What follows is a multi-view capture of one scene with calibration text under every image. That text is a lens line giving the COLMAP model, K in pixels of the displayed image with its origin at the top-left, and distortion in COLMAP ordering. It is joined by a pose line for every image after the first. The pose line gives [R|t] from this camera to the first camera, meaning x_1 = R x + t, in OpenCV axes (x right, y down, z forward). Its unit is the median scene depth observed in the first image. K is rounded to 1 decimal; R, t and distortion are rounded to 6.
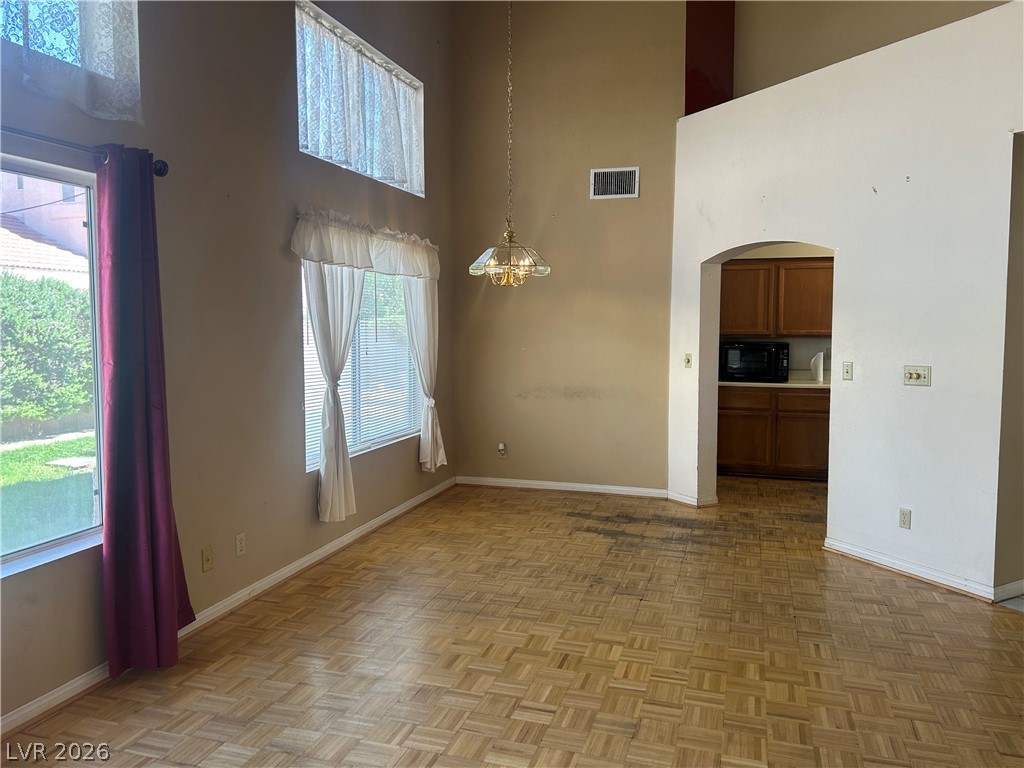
lens RADIAL K [[764.3, 0, 506.0], [0, 764.3, 378.1], [0, 0, 1]] dist [0.065030, -0.064324]
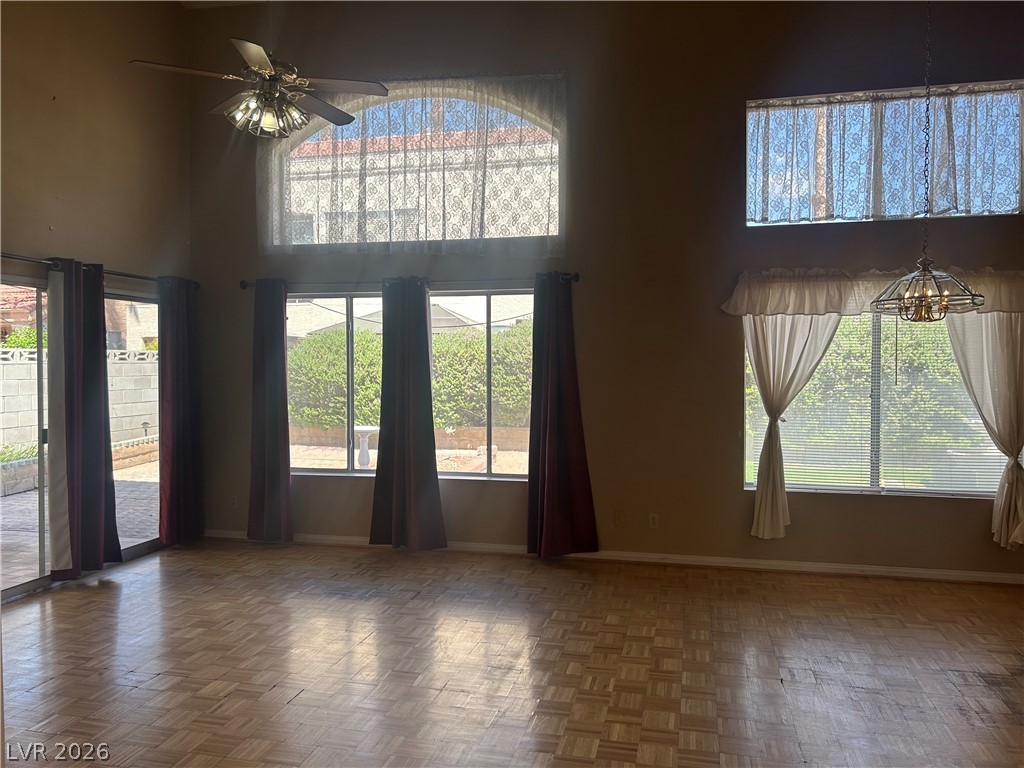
lens RADIAL K [[764.3, 0, 506.0], [0, 764.3, 378.1], [0, 0, 1]] dist [0.065030, -0.064324]
pose [[0.073394, 0.018787, -0.997126, 0.927300], [-0.071341, 0.997360, 0.013540, -0.042103], [0.994748, 0.070142, 0.074541, 0.537344]]
